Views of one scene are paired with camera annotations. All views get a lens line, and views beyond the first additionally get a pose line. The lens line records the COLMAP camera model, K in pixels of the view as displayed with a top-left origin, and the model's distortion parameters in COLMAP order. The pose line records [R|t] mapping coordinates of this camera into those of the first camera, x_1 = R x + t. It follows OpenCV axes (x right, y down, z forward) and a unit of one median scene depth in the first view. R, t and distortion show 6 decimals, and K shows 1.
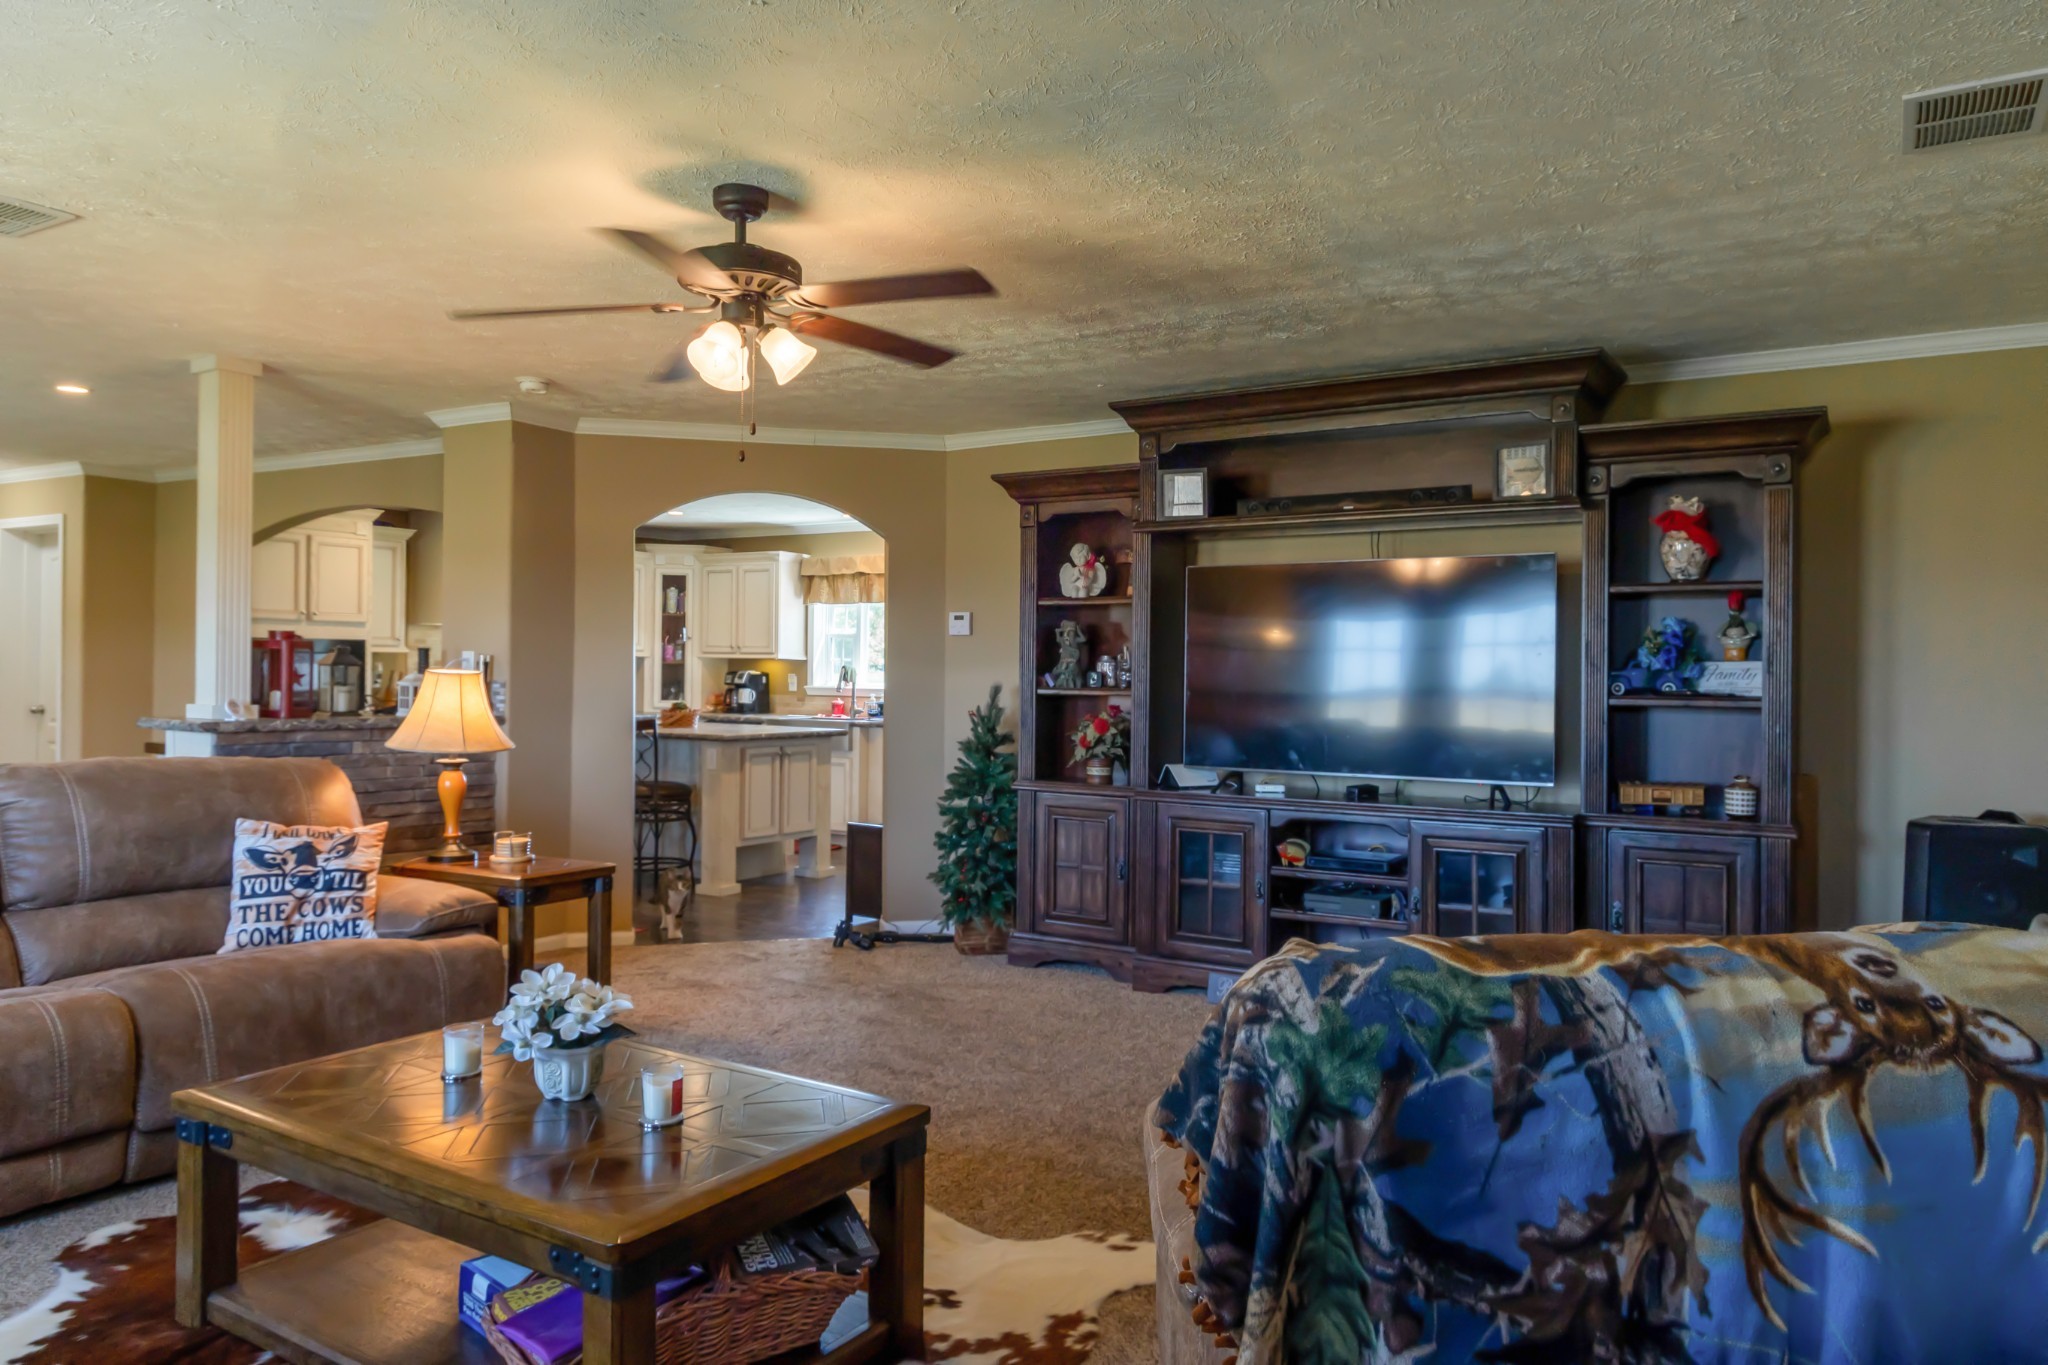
lens RADIAL K [[1382.9, 0, 1029.5], [0, 1382.9, 673.7], [0, 0, 1]] dist [0.005547, -0.004127]
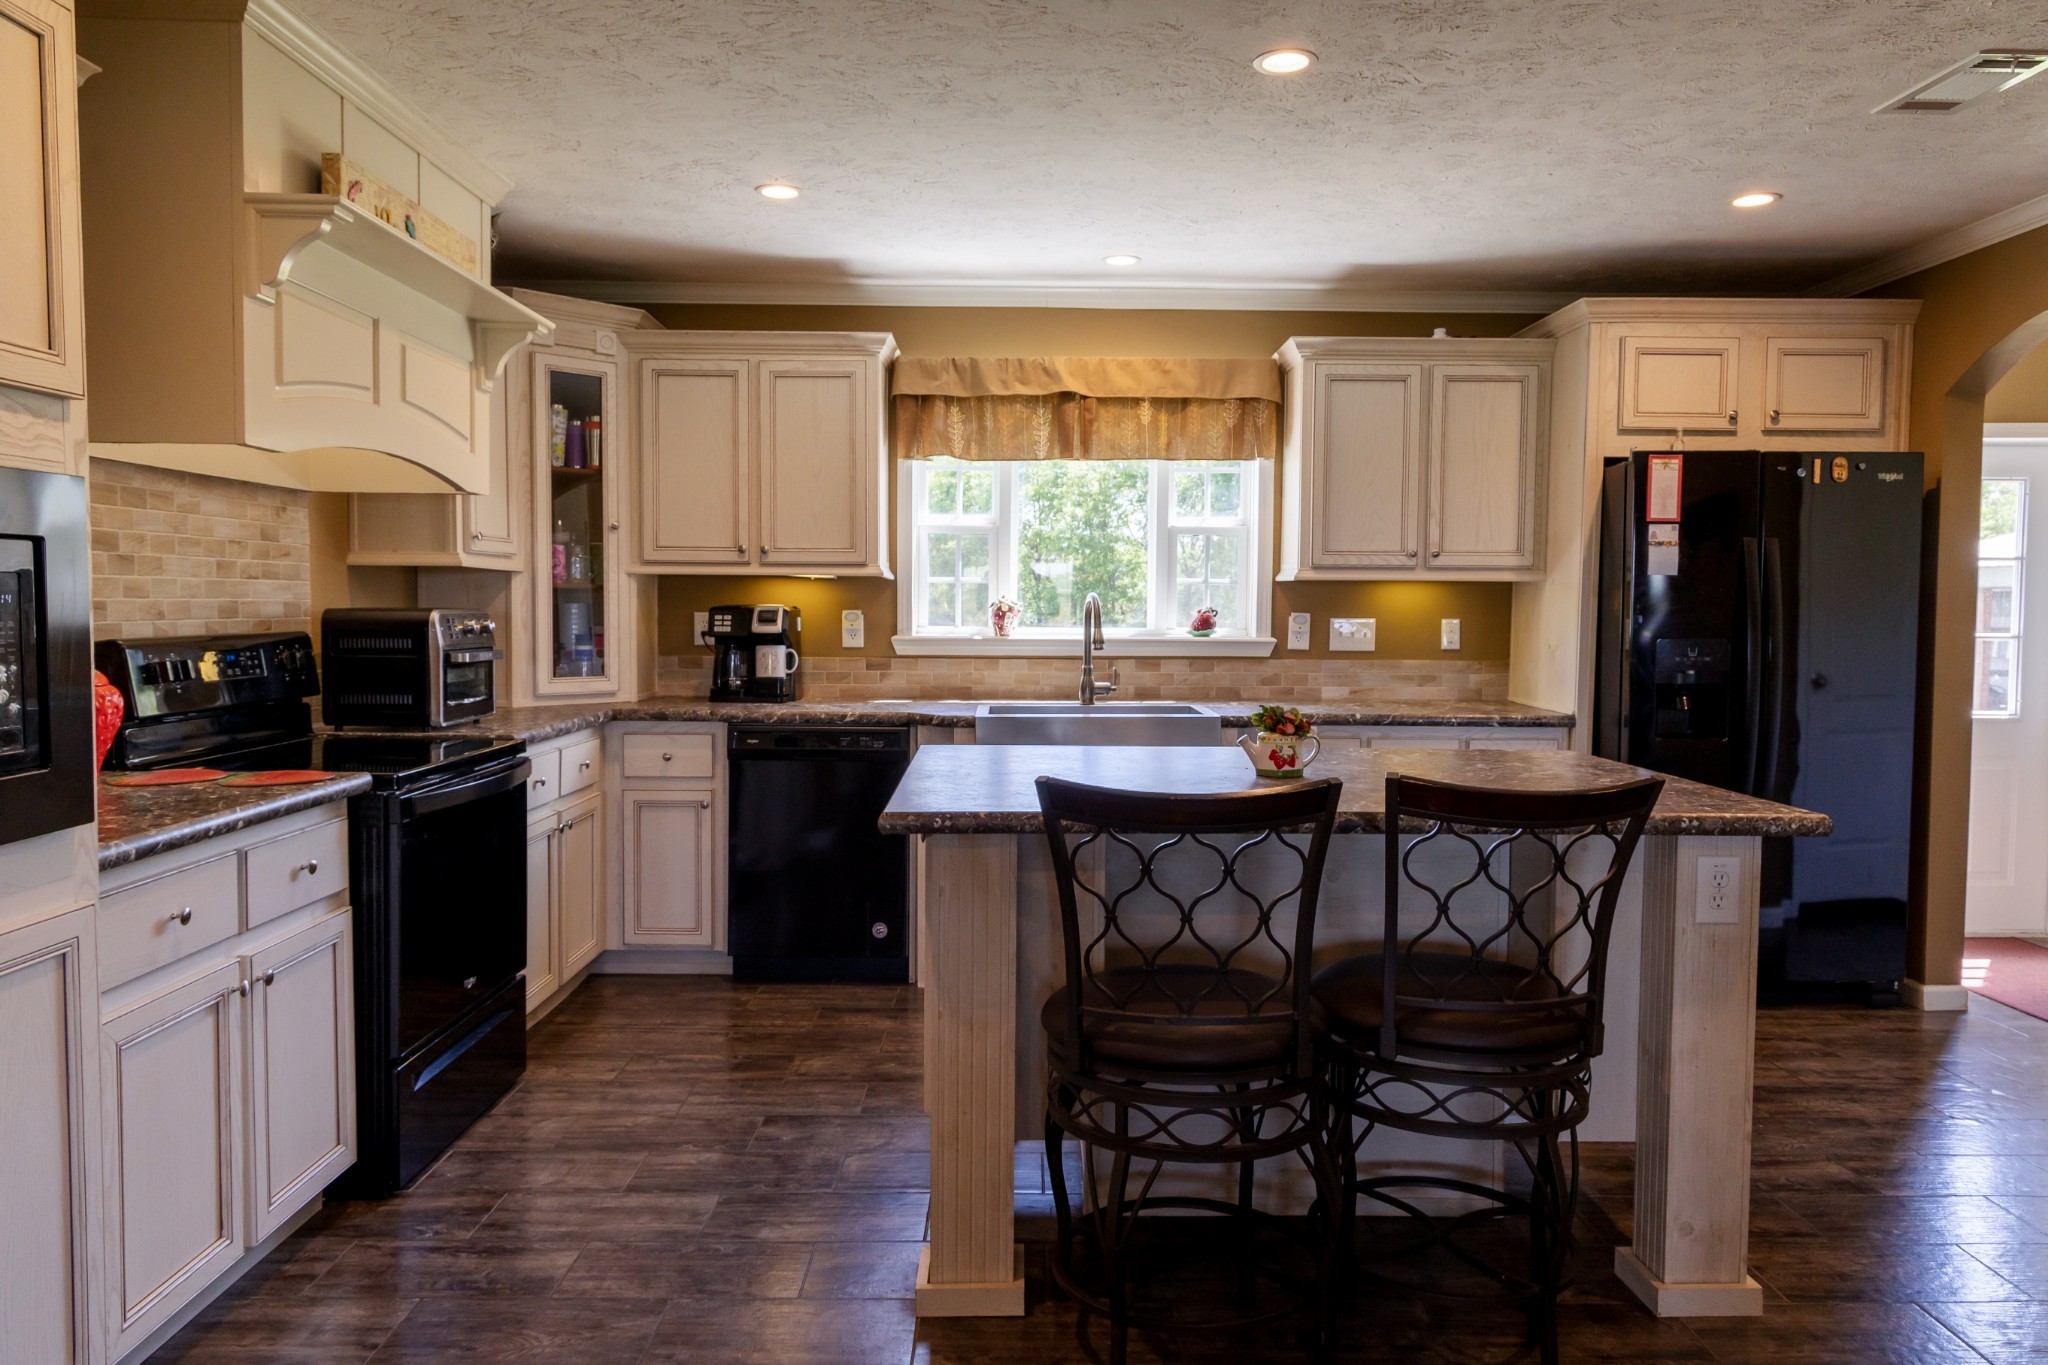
lens RADIAL K [[1382.9, 0, 1029.5], [0, 1382.9, 673.7], [0, 0, 1]] dist [0.005547, -0.004127]
pose [[0.841642, -0.034765, 0.538916, -0.377017], [0.005825, 0.998452, 0.055312, -0.003848], [-0.540004, -0.043414, 0.840542, 0.587996]]
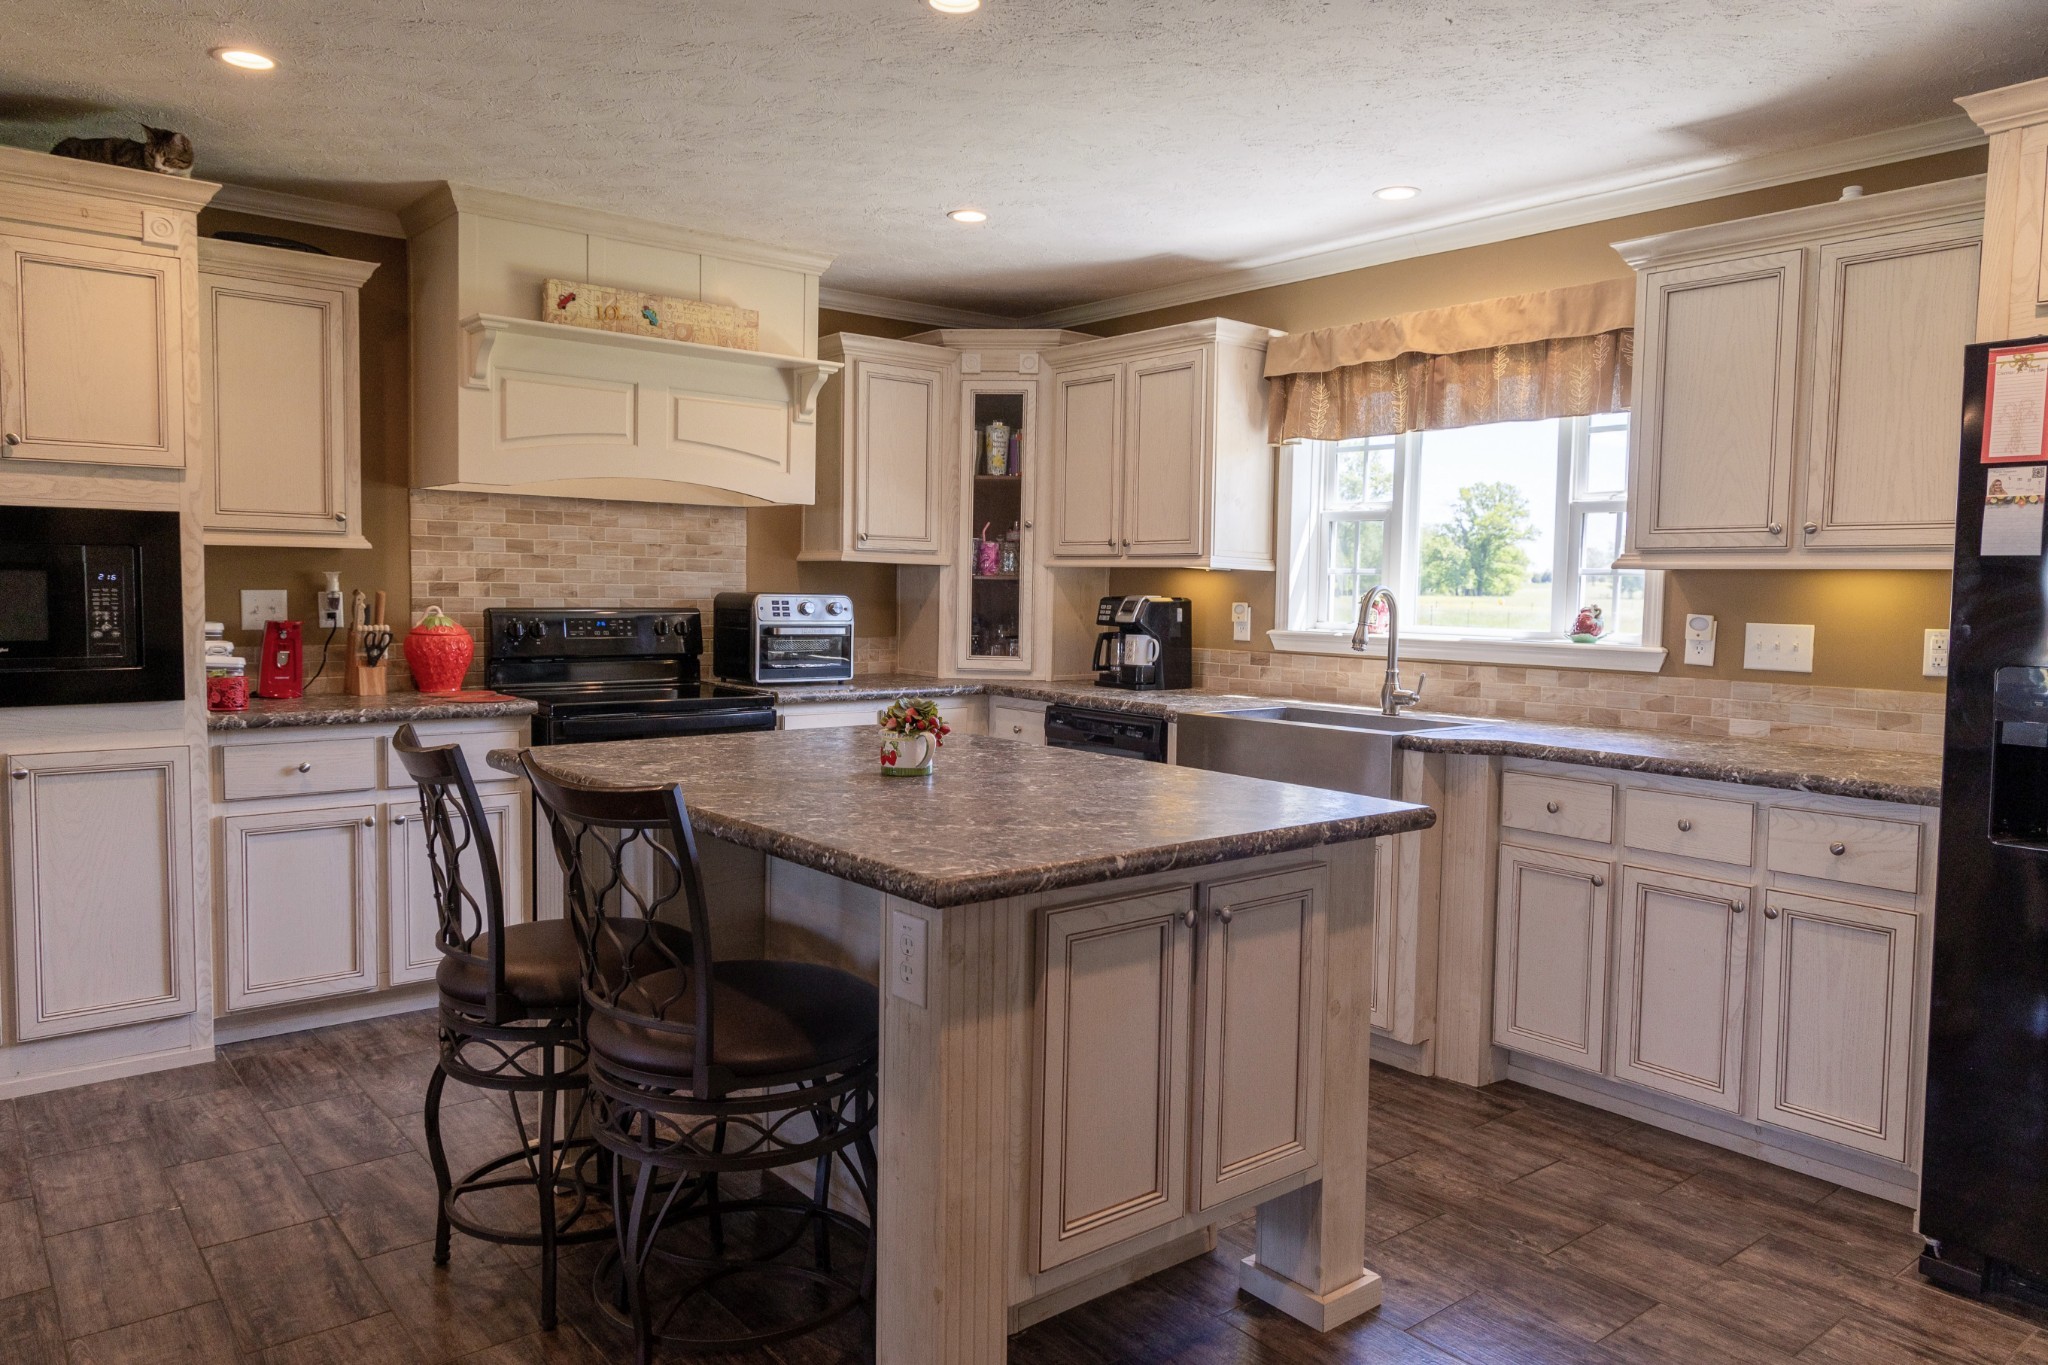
lens RADIAL K [[1382.9, 0, 1029.5], [0, 1382.9, 673.7], [0, 0, 1]] dist [0.005547, -0.004127]
pose [[0.948942, 0.023847, -0.314549, -0.095916], [-0.006637, 0.998427, 0.055672, -0.001326], [0.315382, -0.050741, 0.947607, 0.556799]]
